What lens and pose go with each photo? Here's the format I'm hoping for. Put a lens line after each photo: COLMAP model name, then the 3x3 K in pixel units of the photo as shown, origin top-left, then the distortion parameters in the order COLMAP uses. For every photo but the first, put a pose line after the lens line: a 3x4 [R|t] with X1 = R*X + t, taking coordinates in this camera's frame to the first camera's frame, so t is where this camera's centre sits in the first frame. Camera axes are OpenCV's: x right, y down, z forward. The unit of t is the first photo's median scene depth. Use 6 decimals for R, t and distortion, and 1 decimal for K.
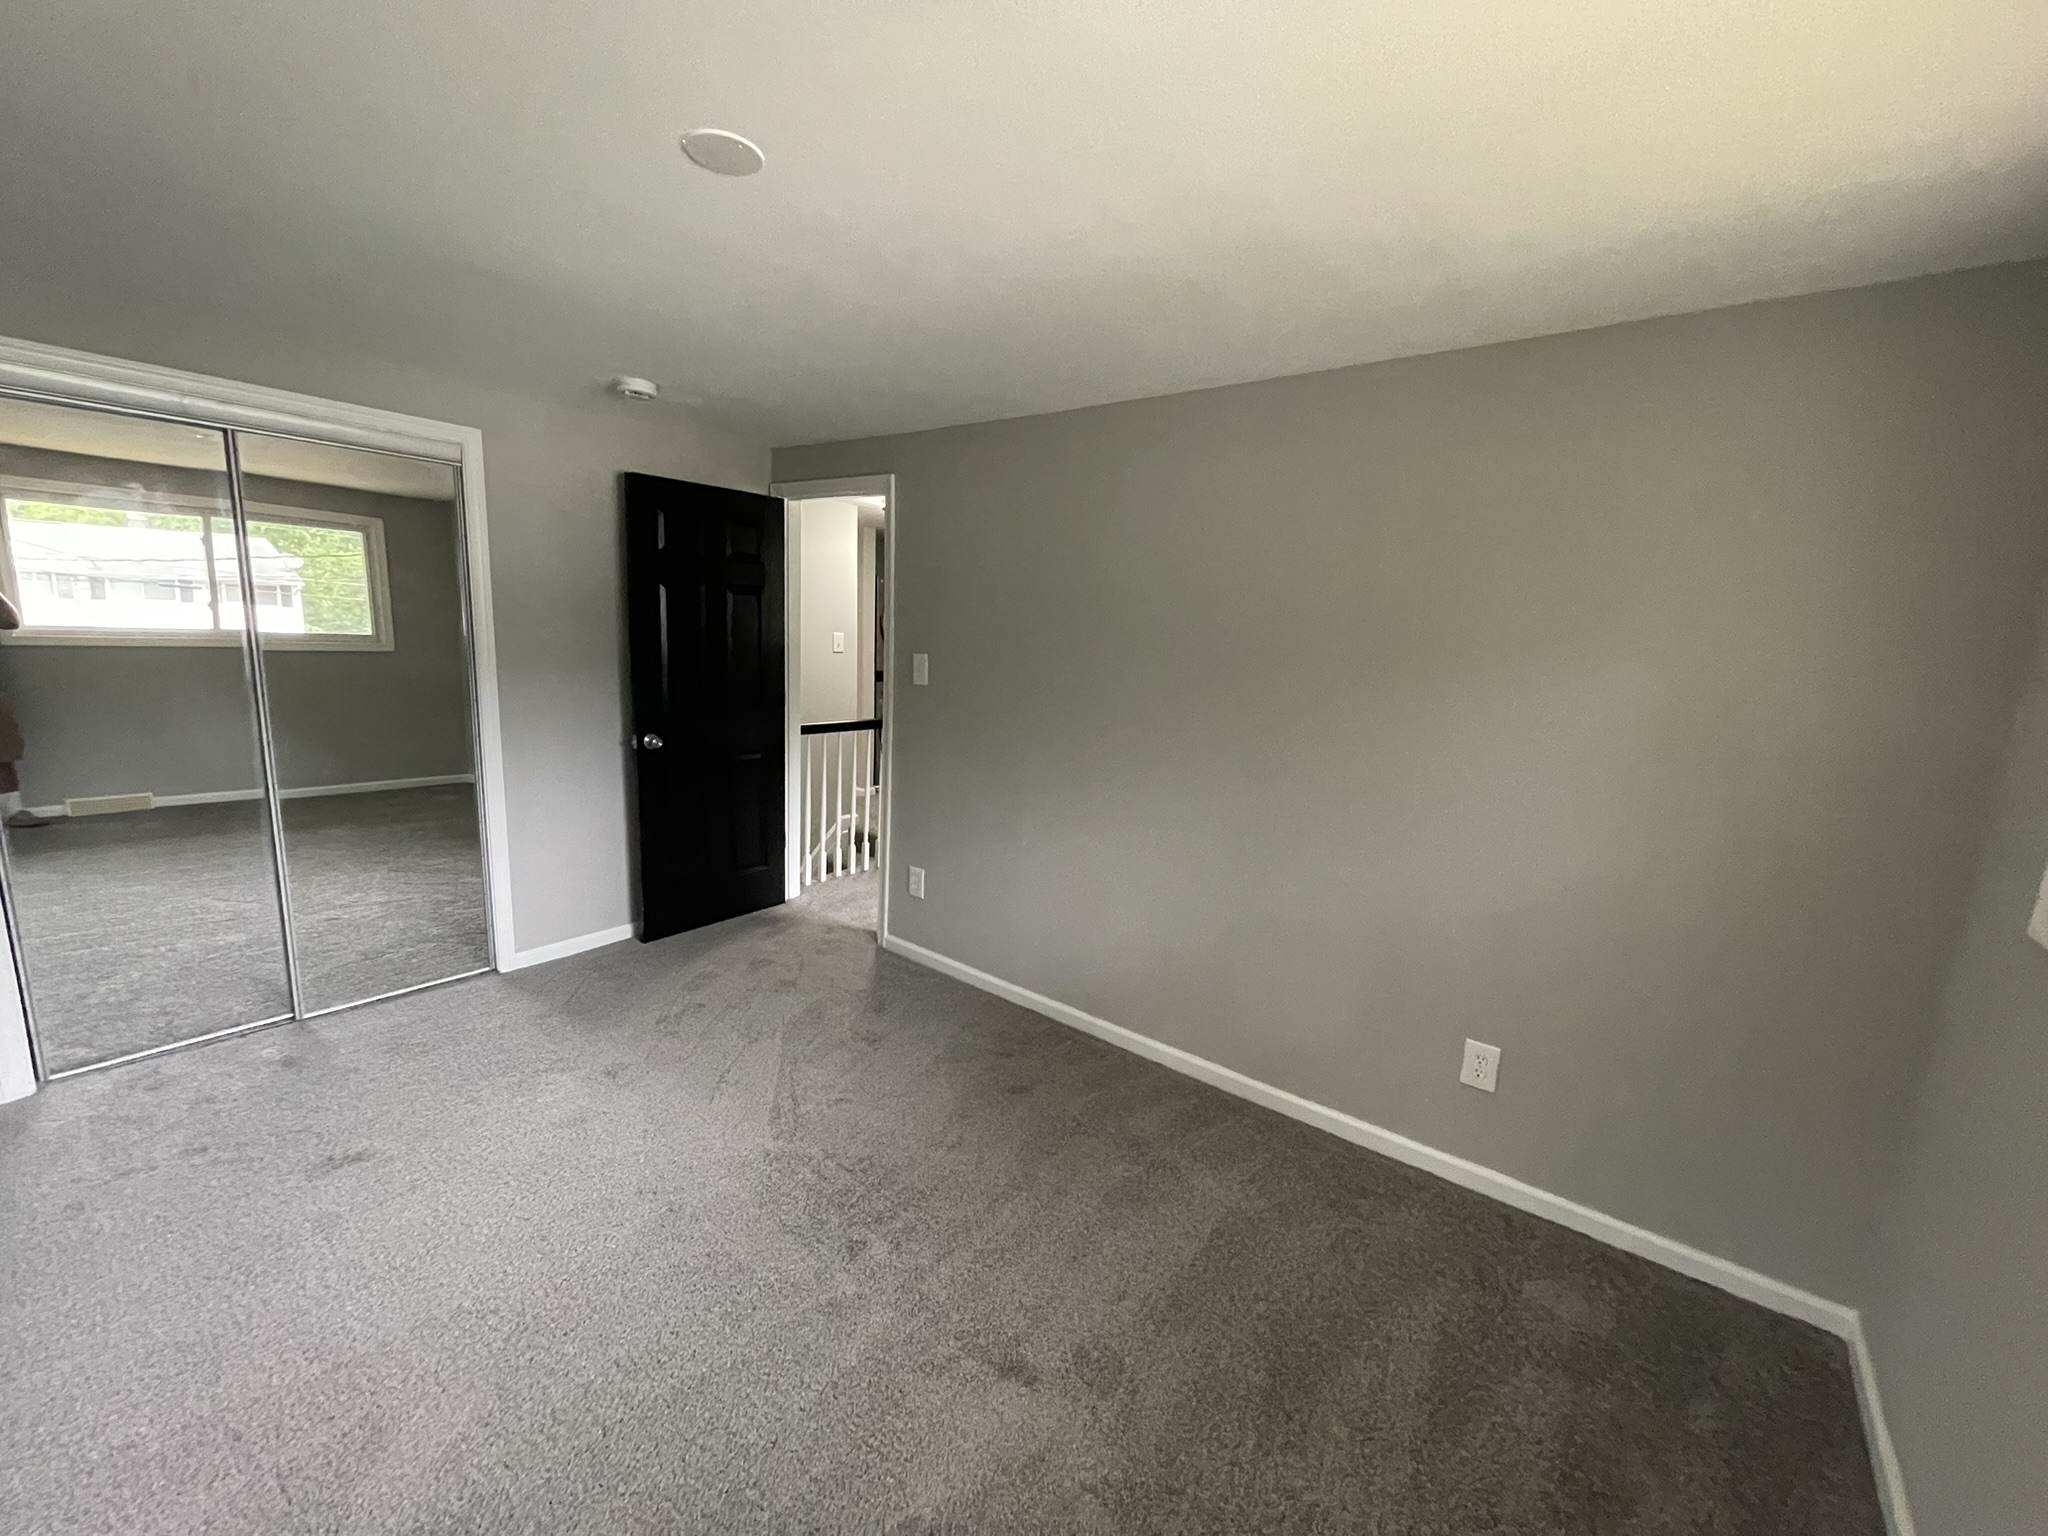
lens RADIAL K [[828.4, 0, 1030.2], [0, 828.4, 772.5], [0, 0, 1]] dist [-0.003104, 0.001198]
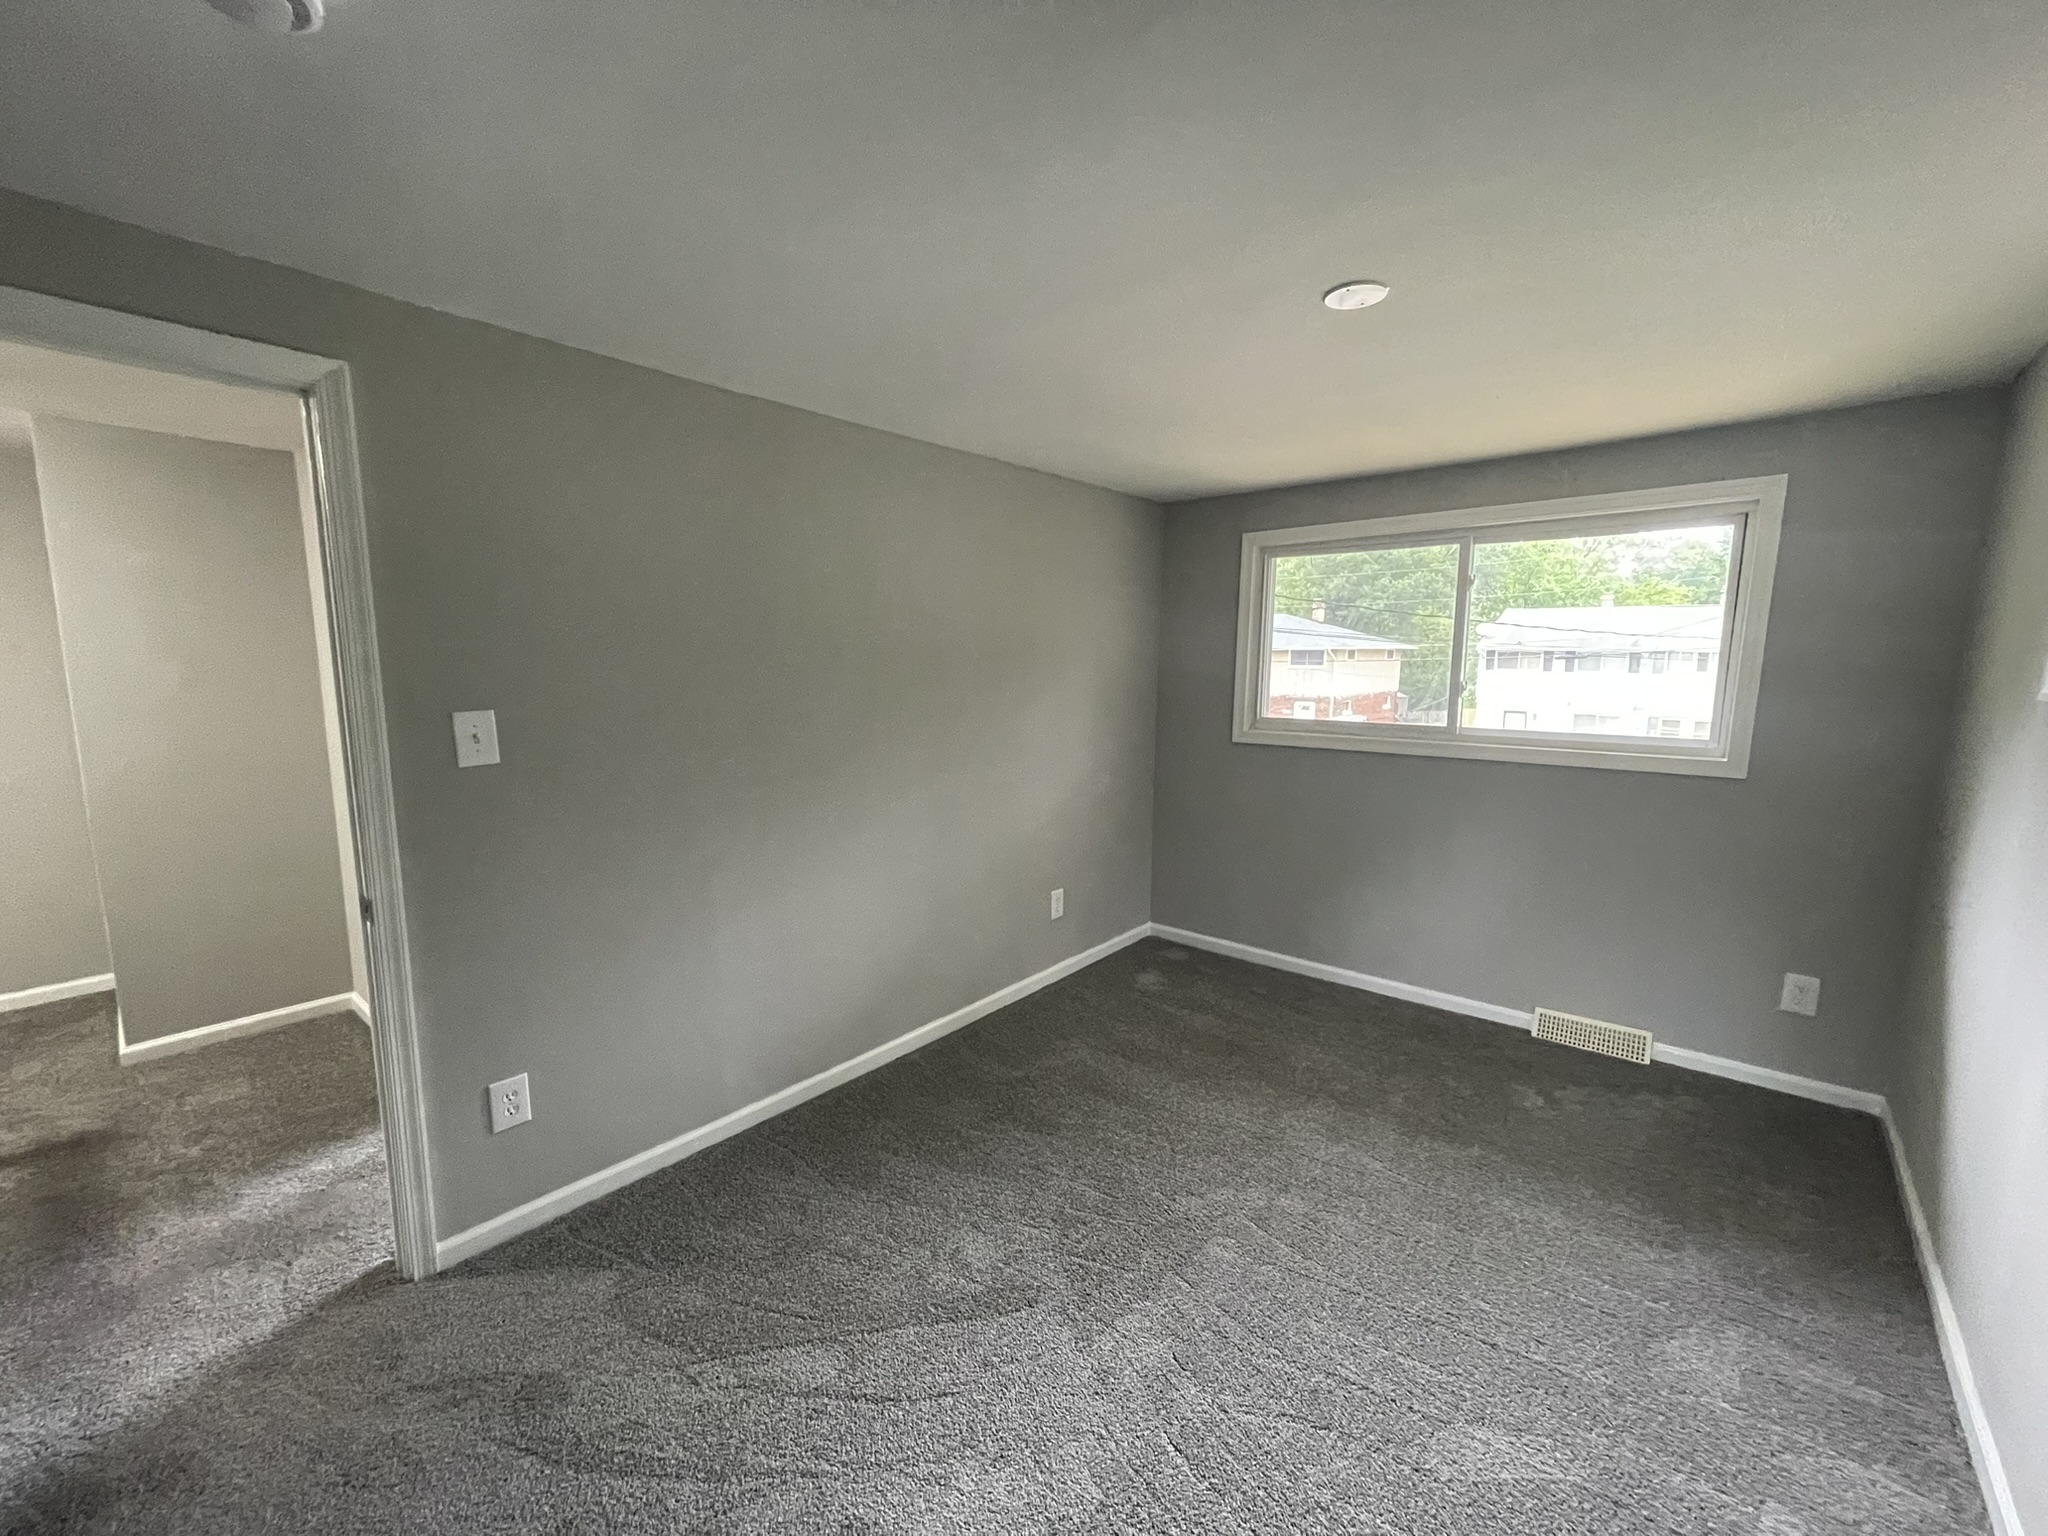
lens RADIAL K [[828.4, 0, 1042.6], [0, 828.4, 766.6], [0, 0, 1]] dist [-0.003104, 0.001198]
pose [[0.034369, -0.191165, 0.980956, -0.636118], [0.174825, 0.967552, 0.182428, -0.132882], [-0.983999, 0.165226, 0.066674, 0.547883]]
